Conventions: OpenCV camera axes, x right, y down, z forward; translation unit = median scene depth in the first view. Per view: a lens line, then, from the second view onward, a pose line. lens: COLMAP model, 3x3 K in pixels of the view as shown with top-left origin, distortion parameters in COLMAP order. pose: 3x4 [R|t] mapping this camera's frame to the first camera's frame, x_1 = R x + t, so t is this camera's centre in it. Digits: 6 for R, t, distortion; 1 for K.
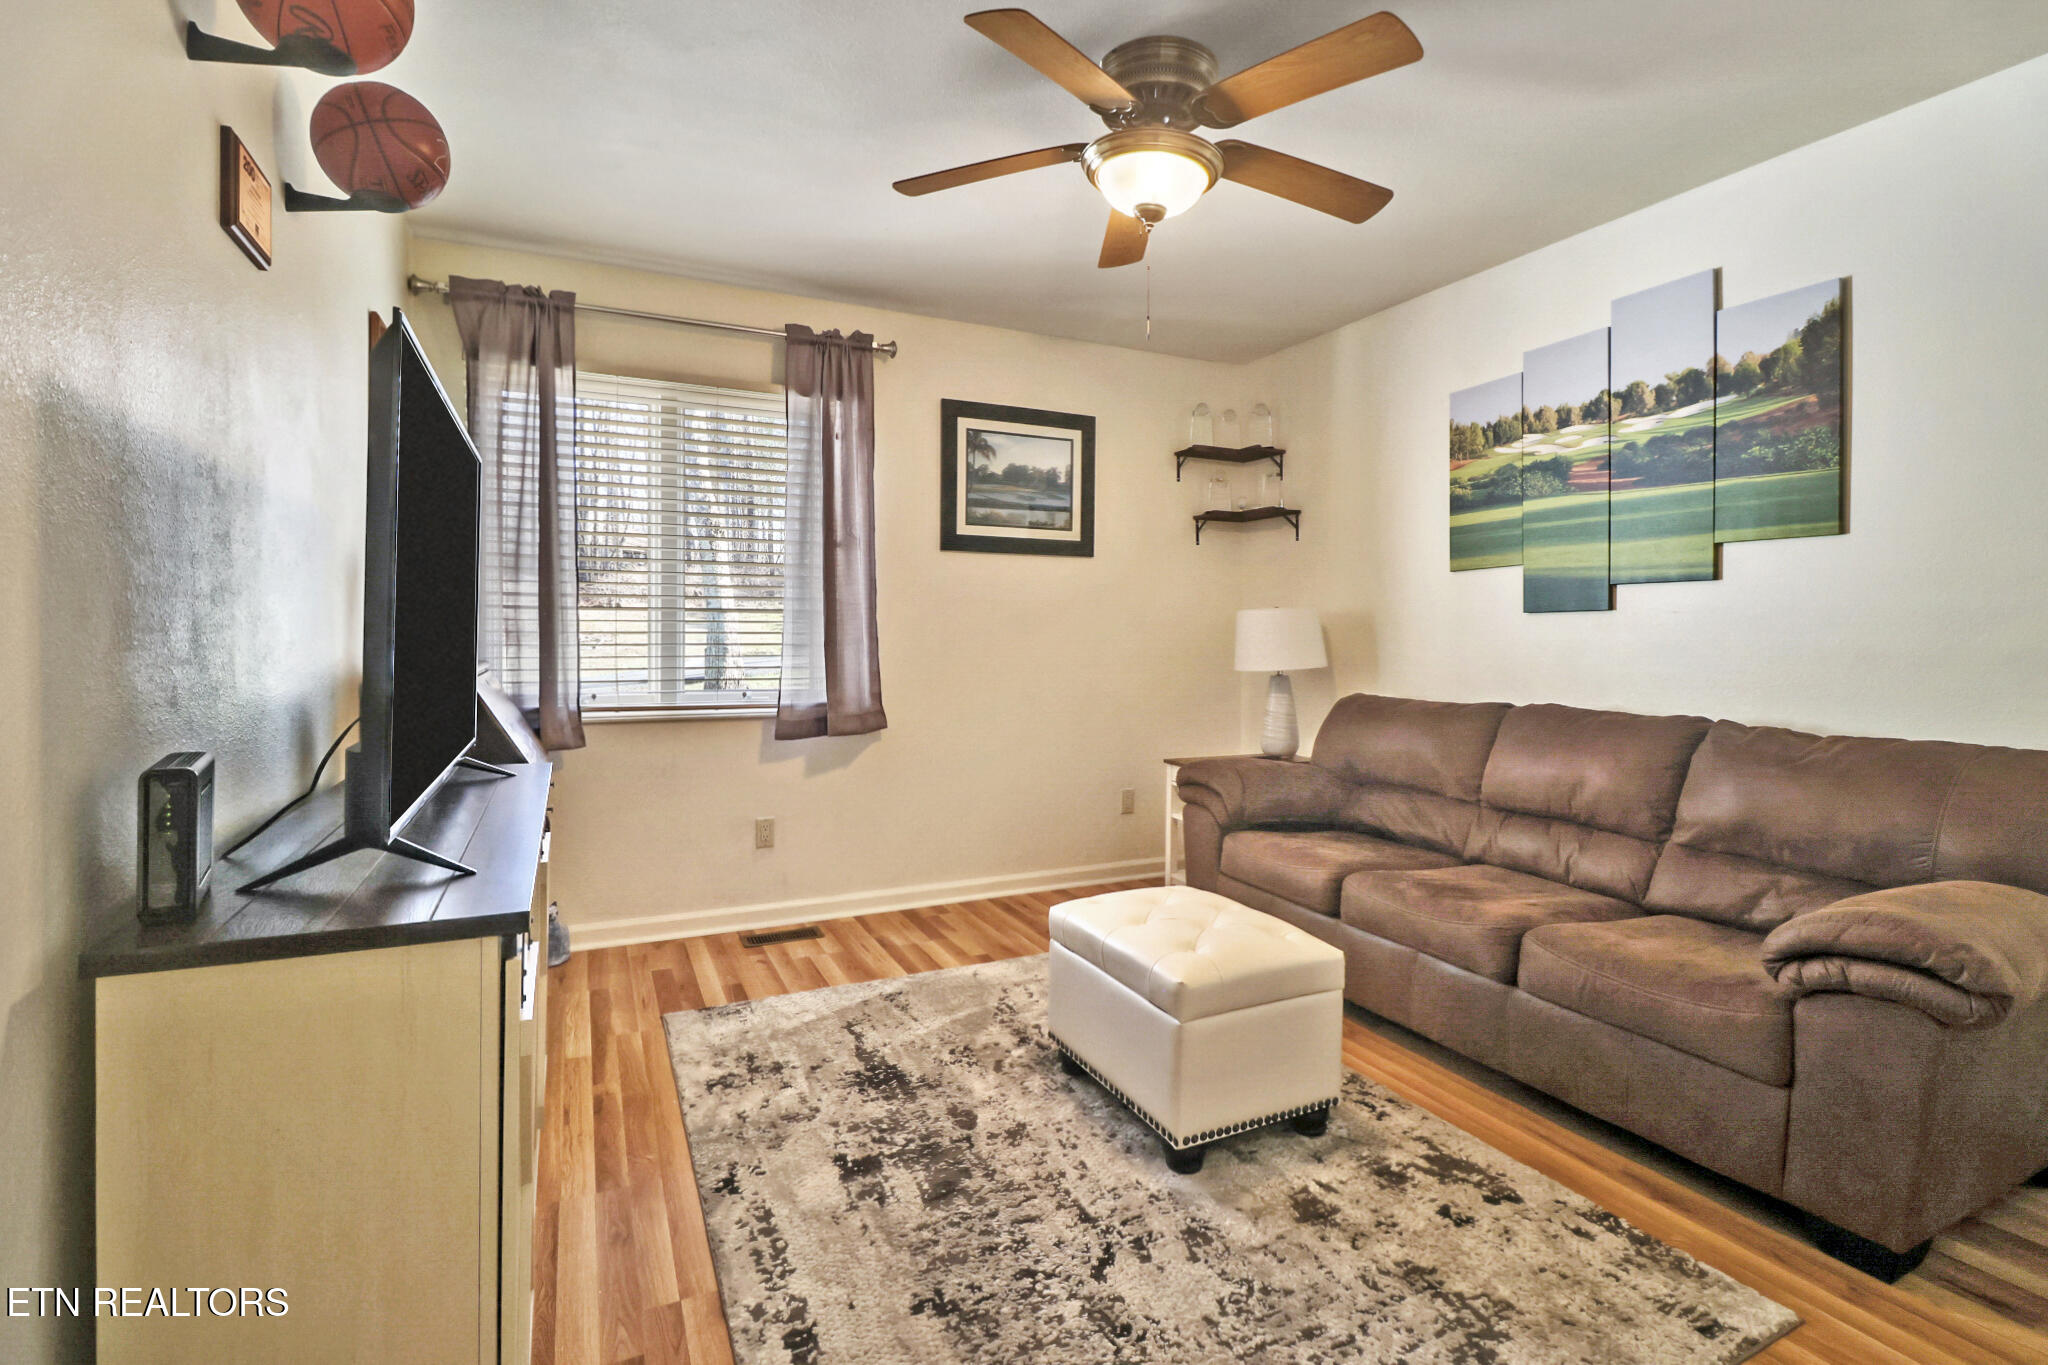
lens RADIAL K [[948.2, 0, 1033.1], [0, 948.2, 641.8], [0, 0, 1]] dist [-0.011916, -0.000241]
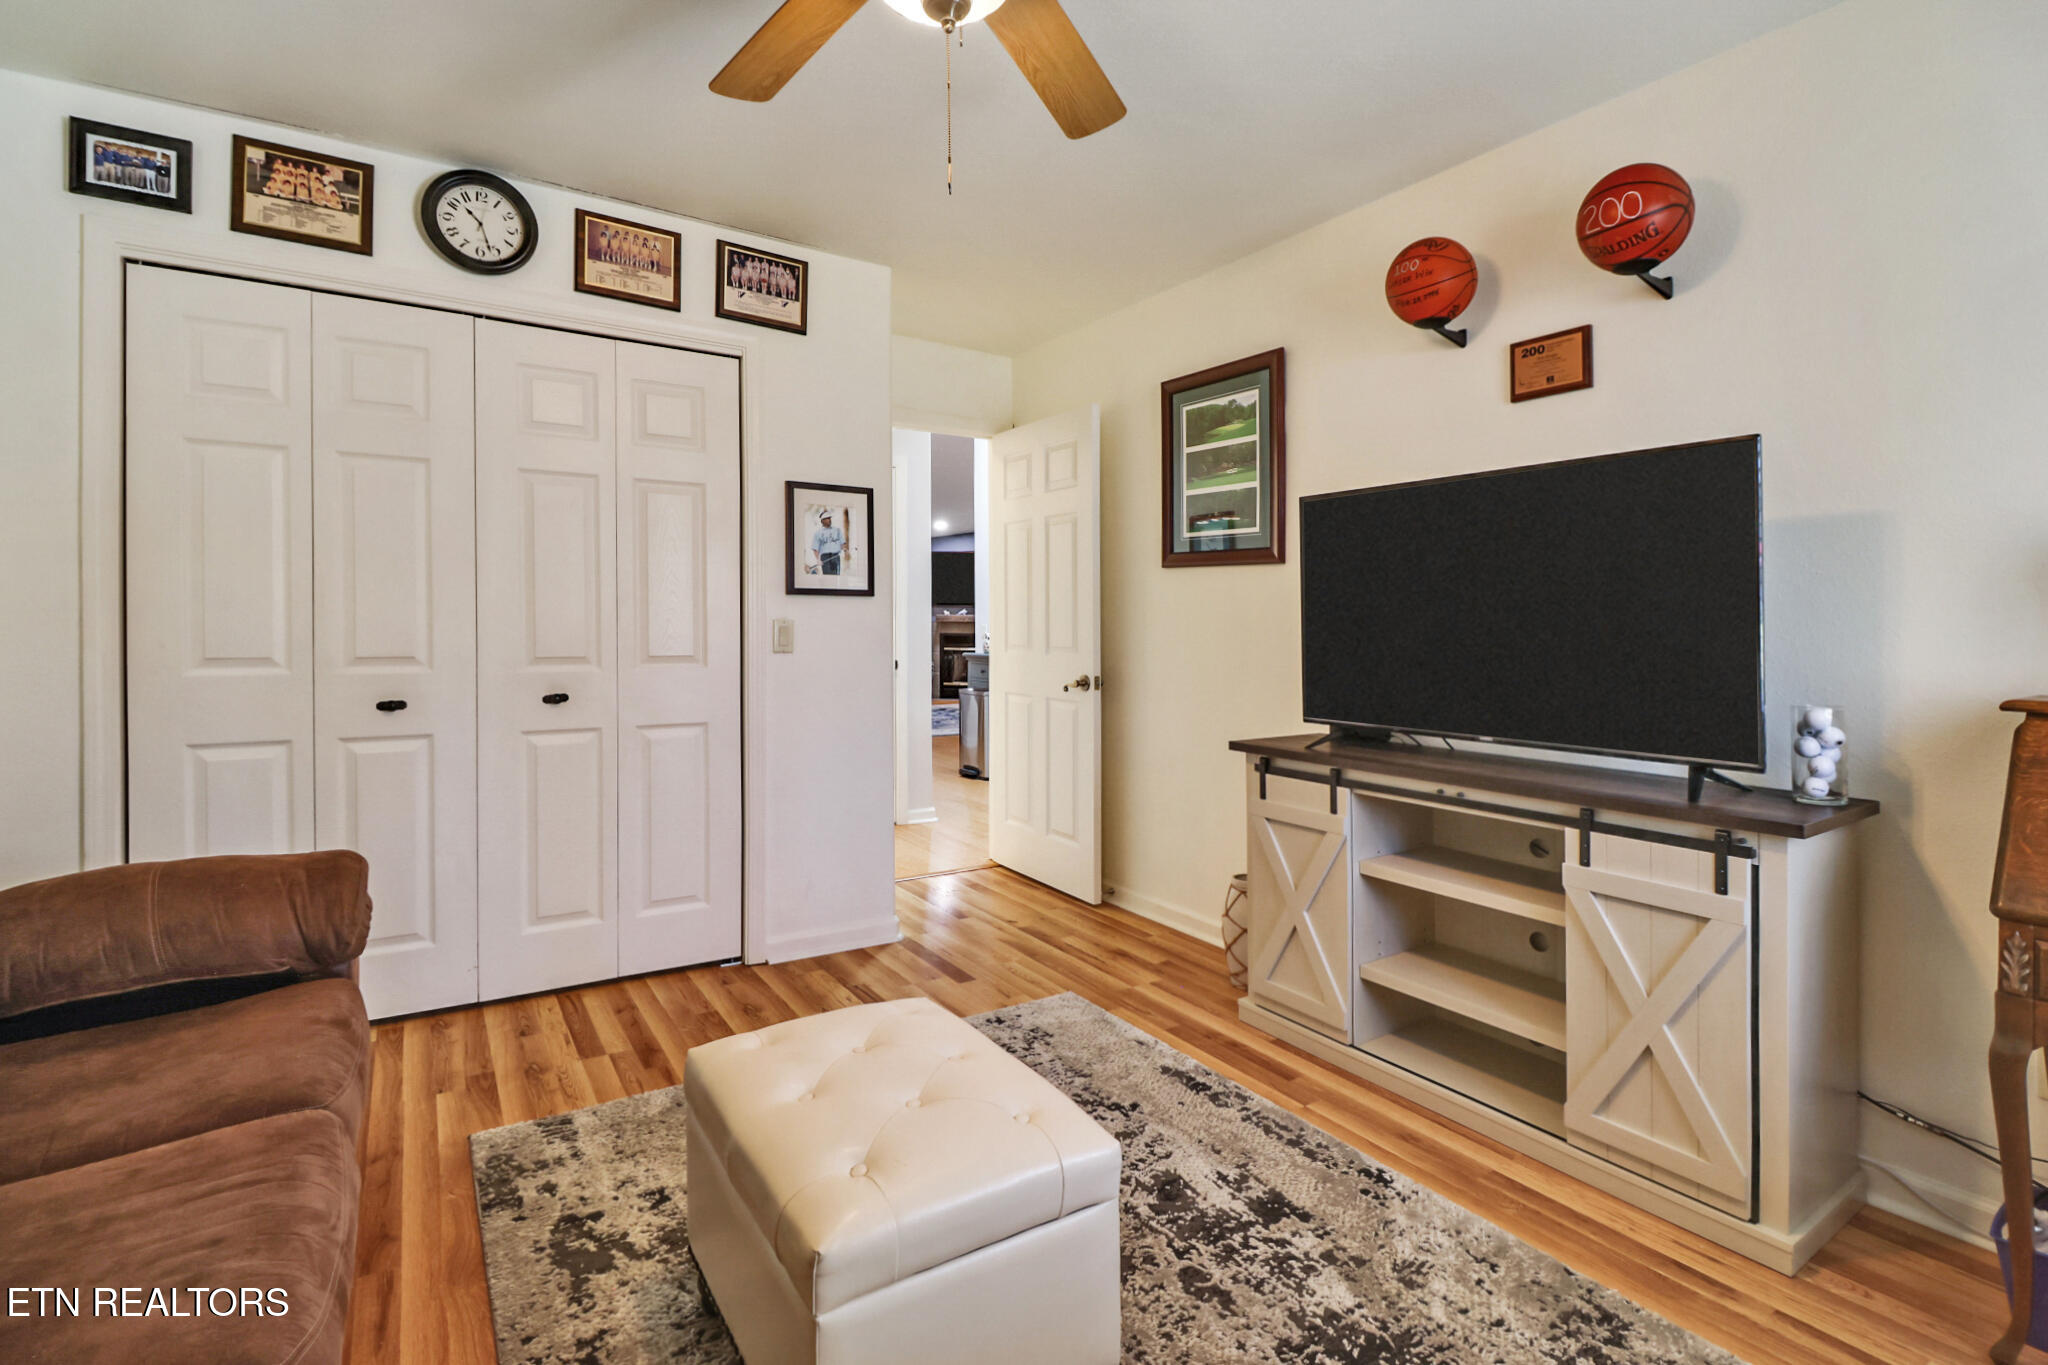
lens RADIAL K [[948.2, 0, 1033.1], [0, 948.2, 641.8], [0, 0, 1]] dist [-0.011916, -0.000241]
pose [[-0.992085, -0.014561, -0.124724, 0.172926], [-0.016113, 0.999805, 0.011449, 0.002134], [0.124533, 0.013368, -0.992125, 1.916191]]
